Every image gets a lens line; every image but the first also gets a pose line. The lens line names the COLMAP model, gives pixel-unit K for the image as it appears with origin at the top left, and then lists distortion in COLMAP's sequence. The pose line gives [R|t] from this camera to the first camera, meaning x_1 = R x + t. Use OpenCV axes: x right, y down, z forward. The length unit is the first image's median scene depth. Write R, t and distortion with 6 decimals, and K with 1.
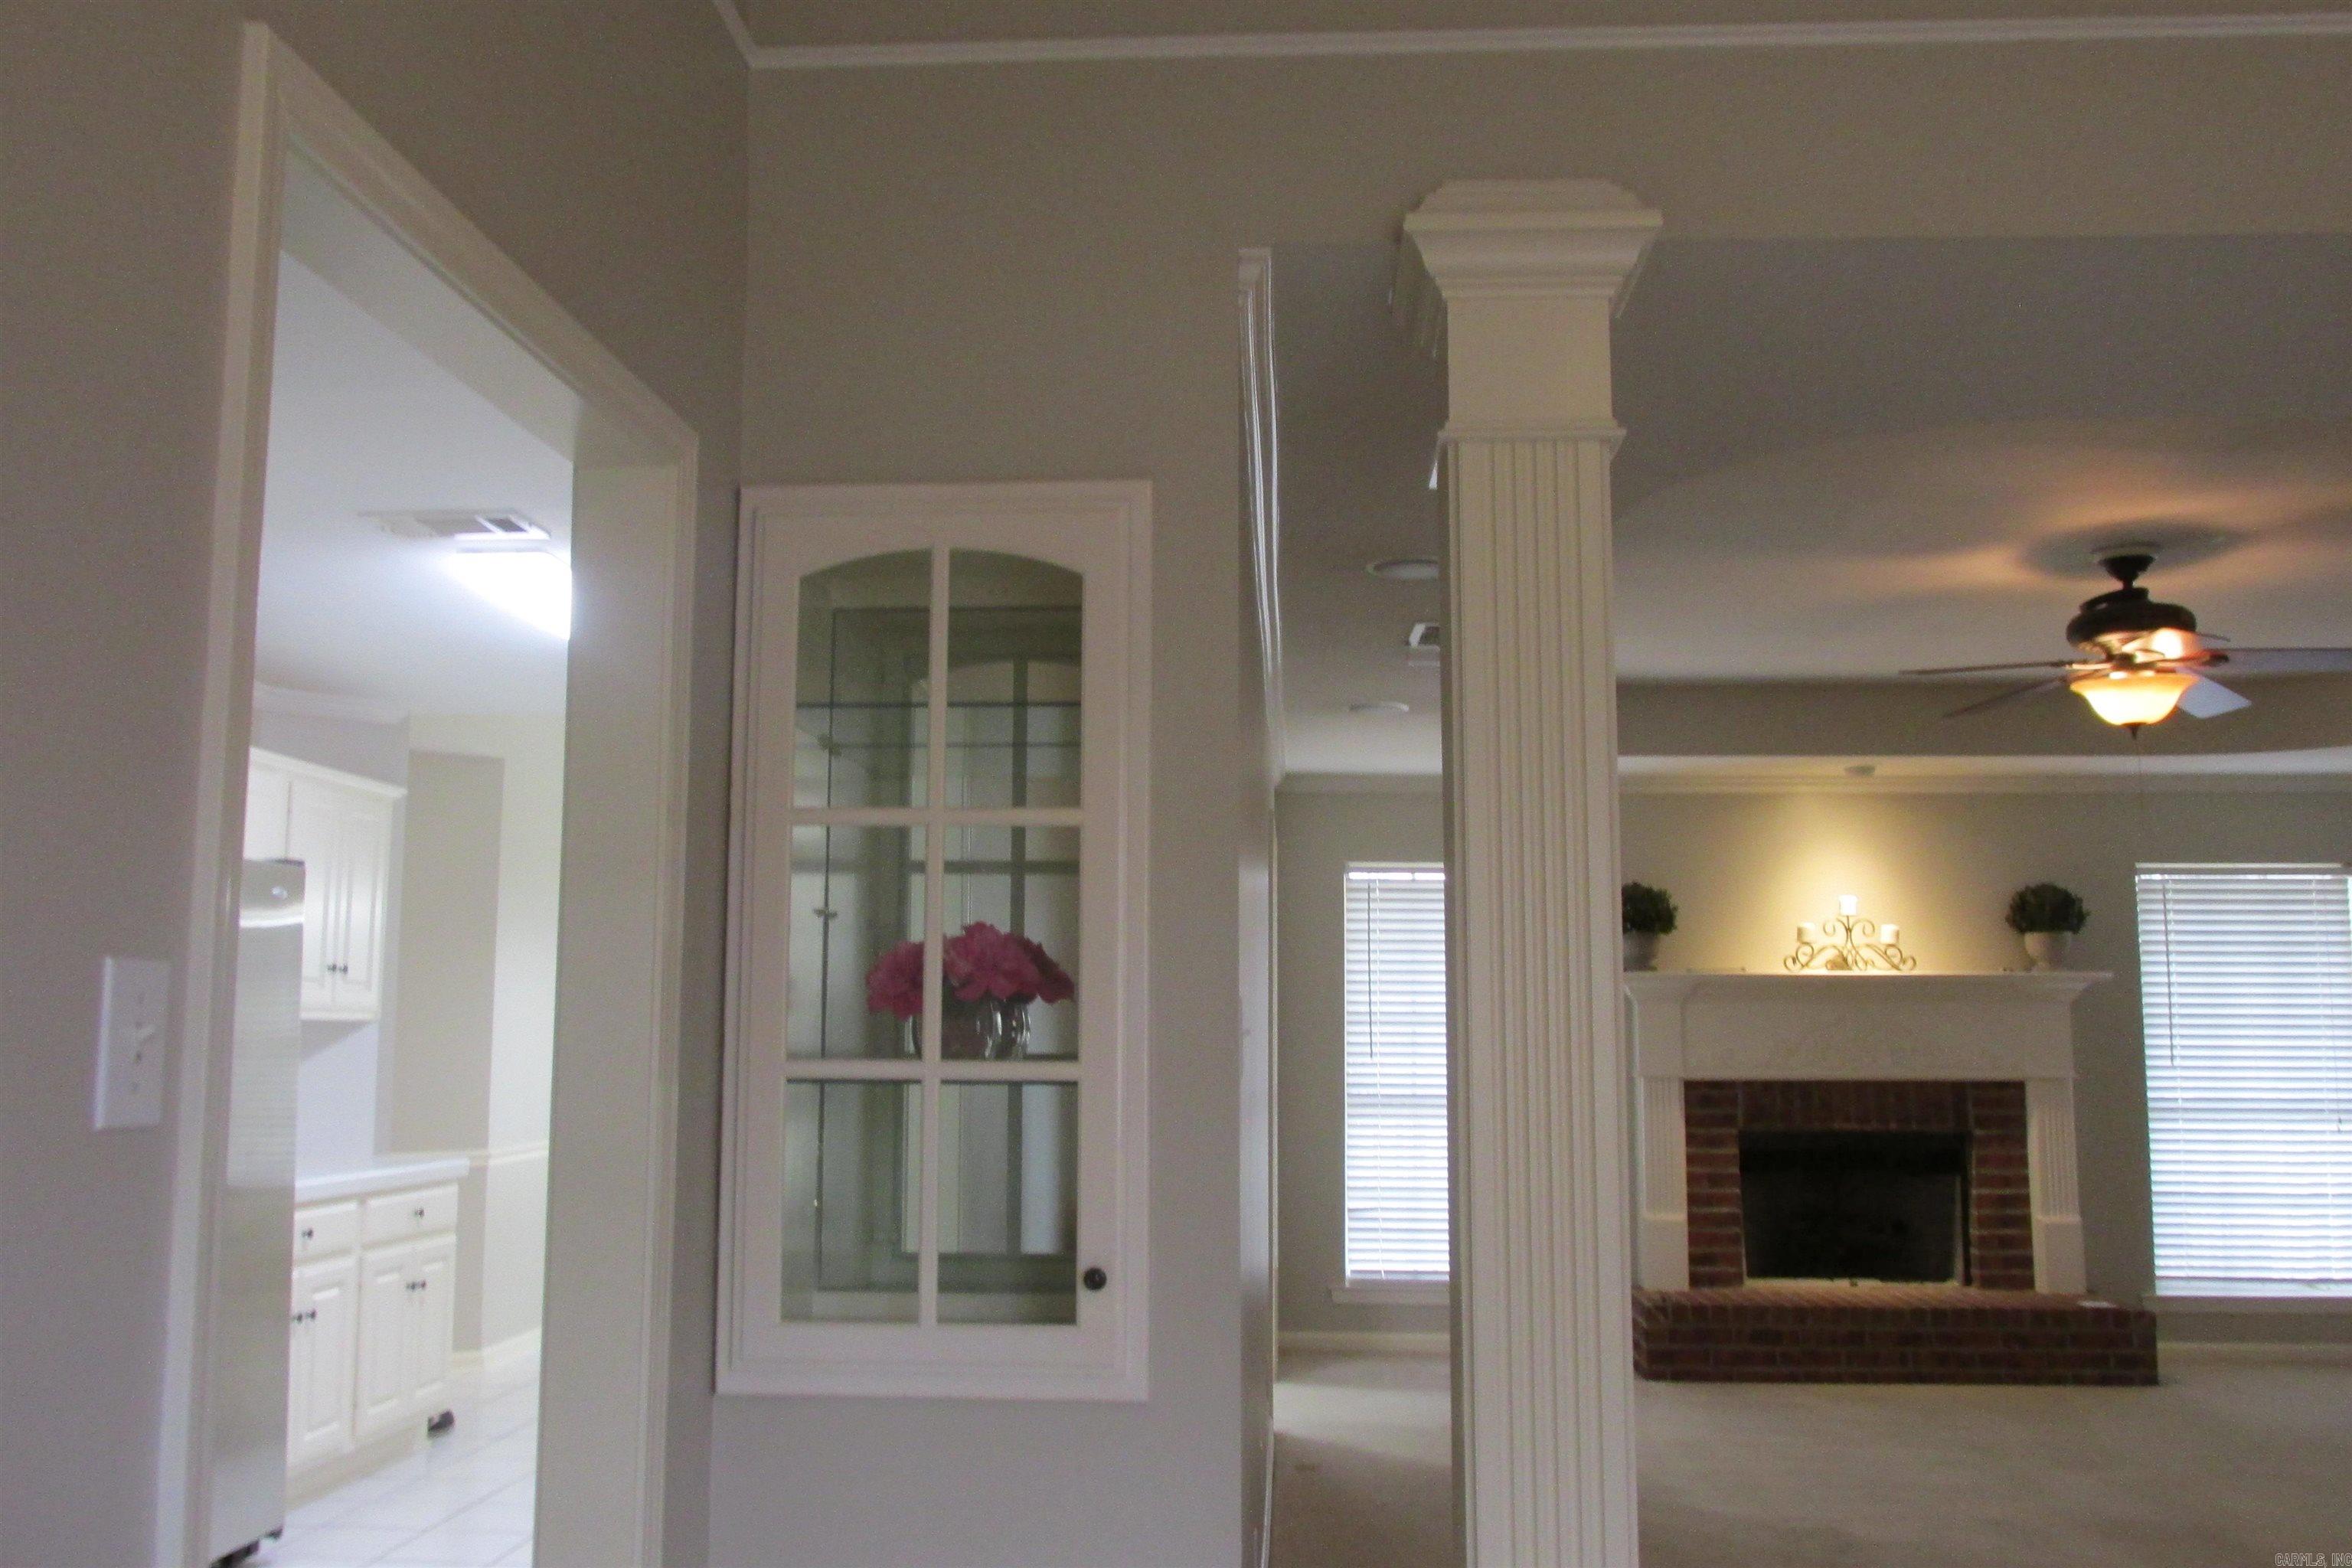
lens RADIAL K [[1920.3, 0, 1176.0], [0, 1920.3, 784.0], [0, 0, 1]] dist [-0.019272, -0.008414]
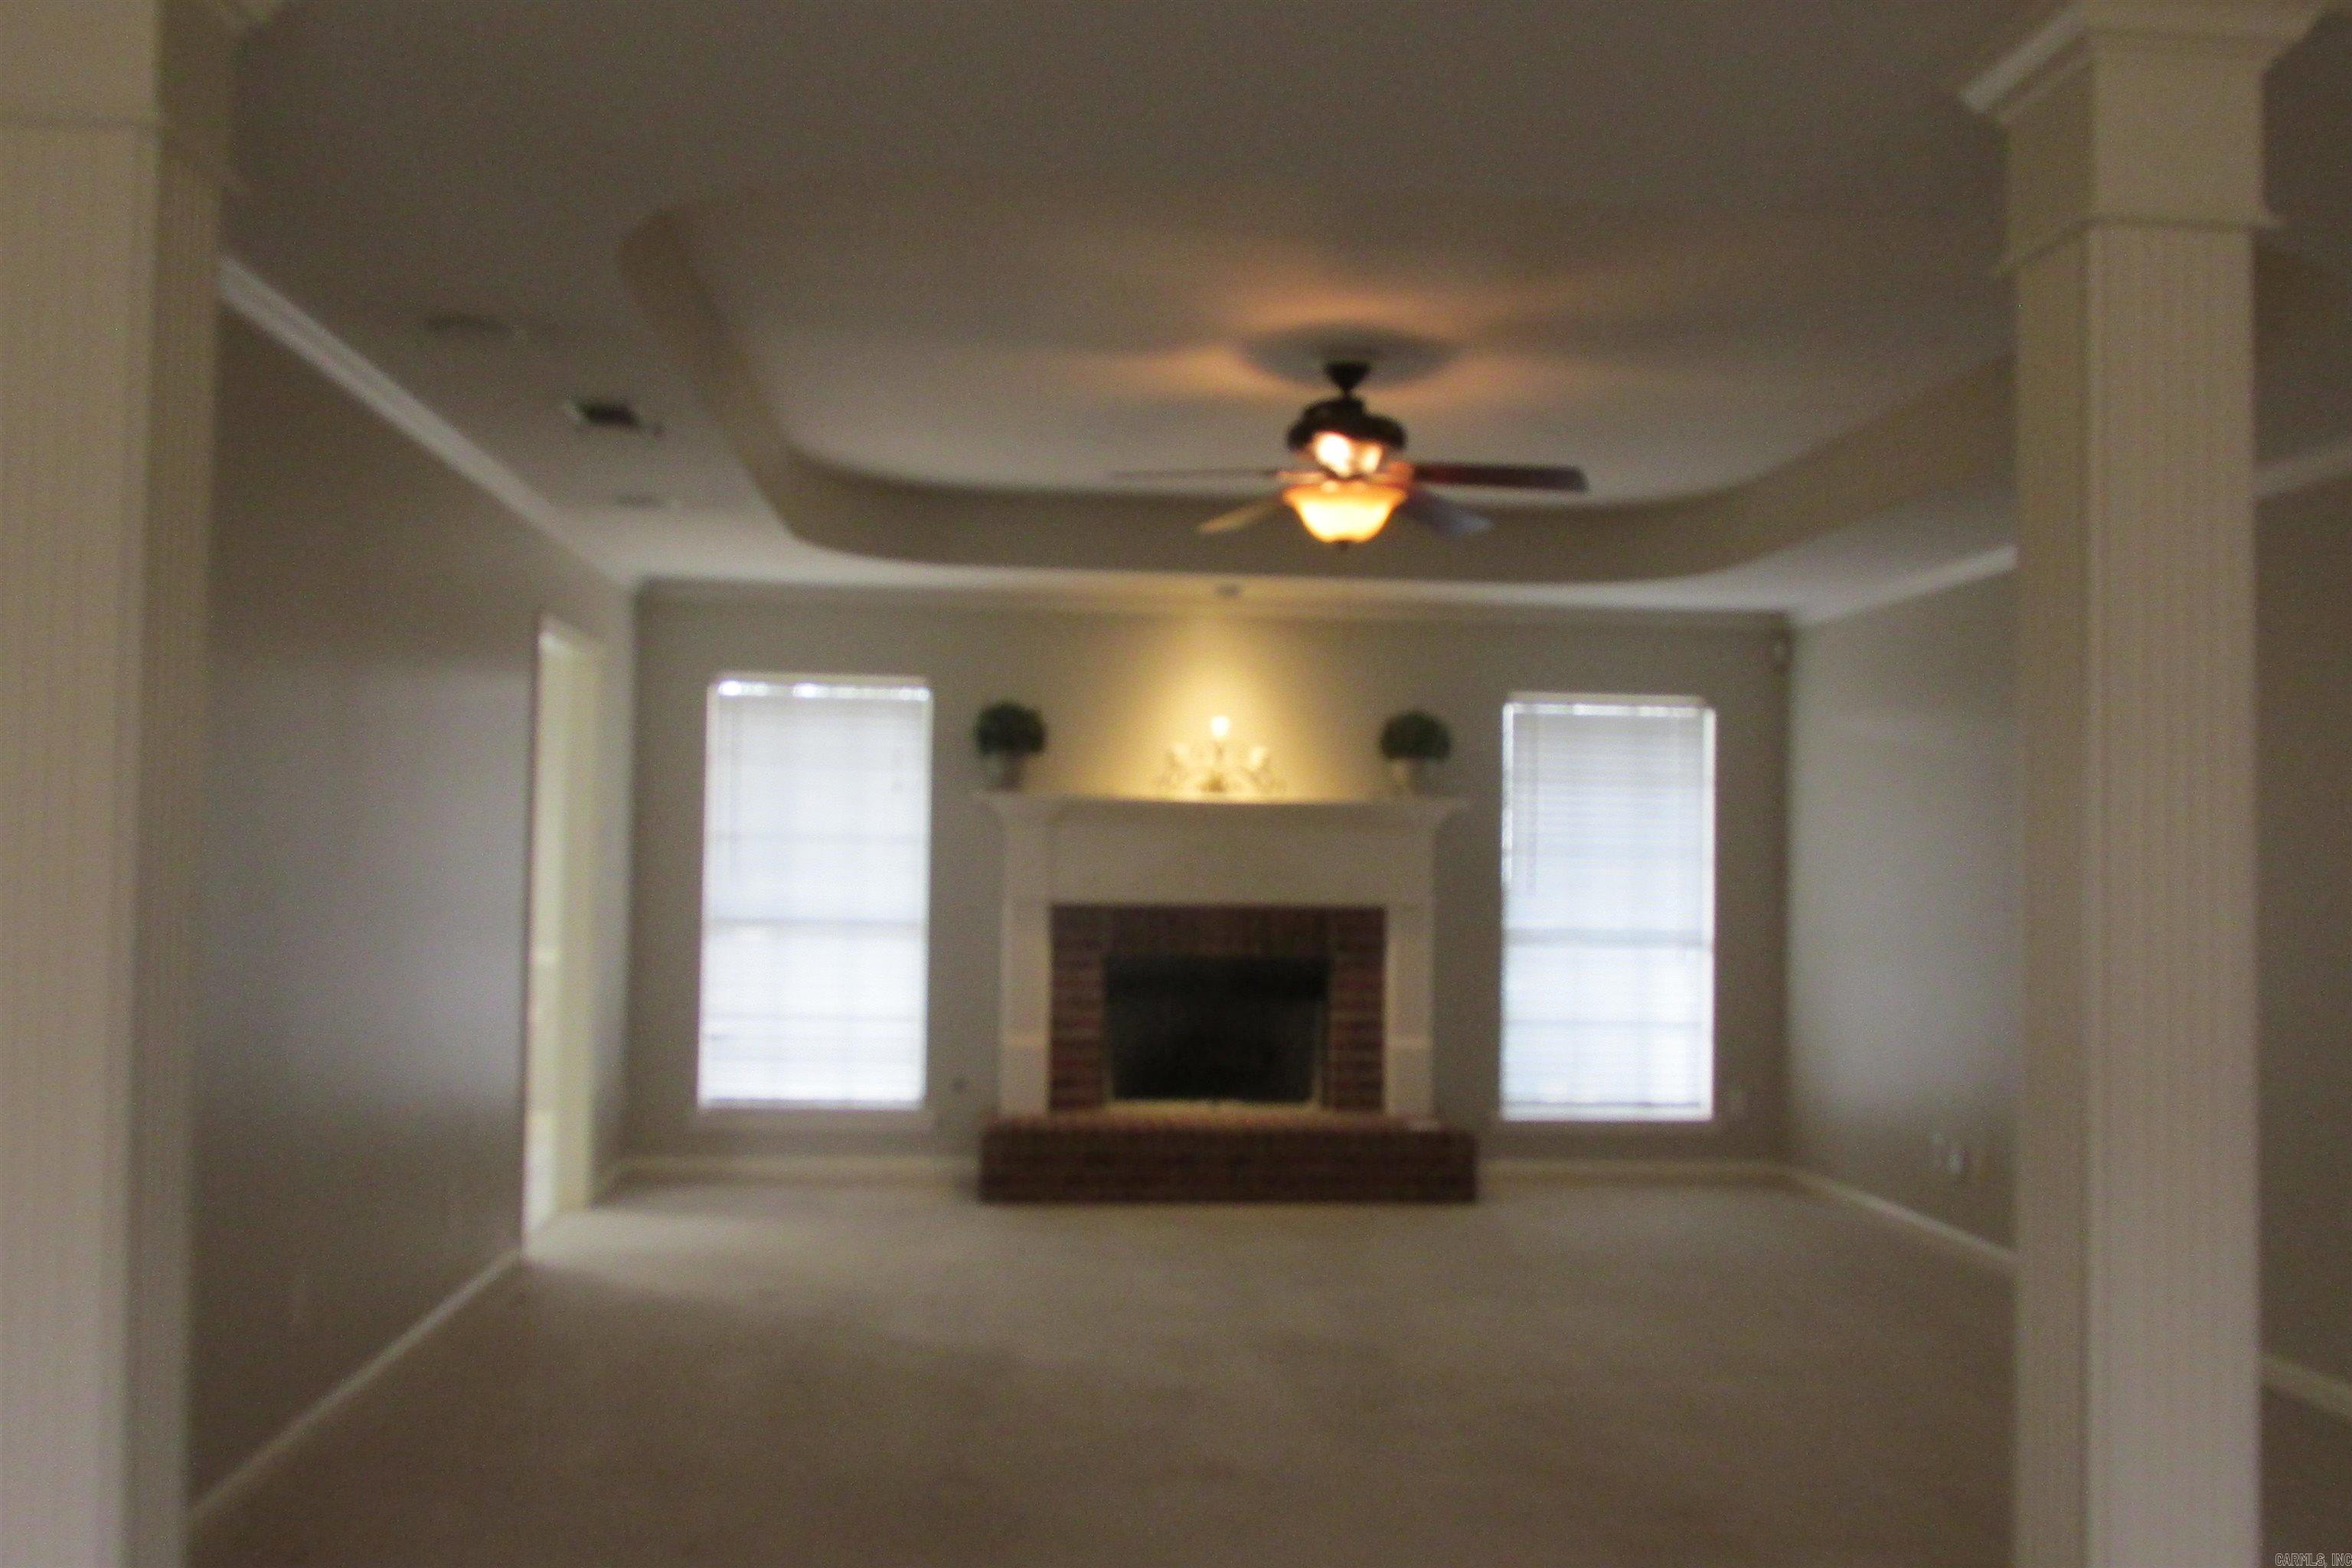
lens RADIAL K [[1941.4, 0, 1176.0], [0, 1941.4, 784.0], [0, 0, 1]] dist [-0.032956, -0.001020]
pose [[0.987853, 0.018622, 0.154273, 0.177182], [-0.032134, 0.995815, 0.085556, 0.007185], [-0.152034, -0.089474, 0.984317, 0.020273]]
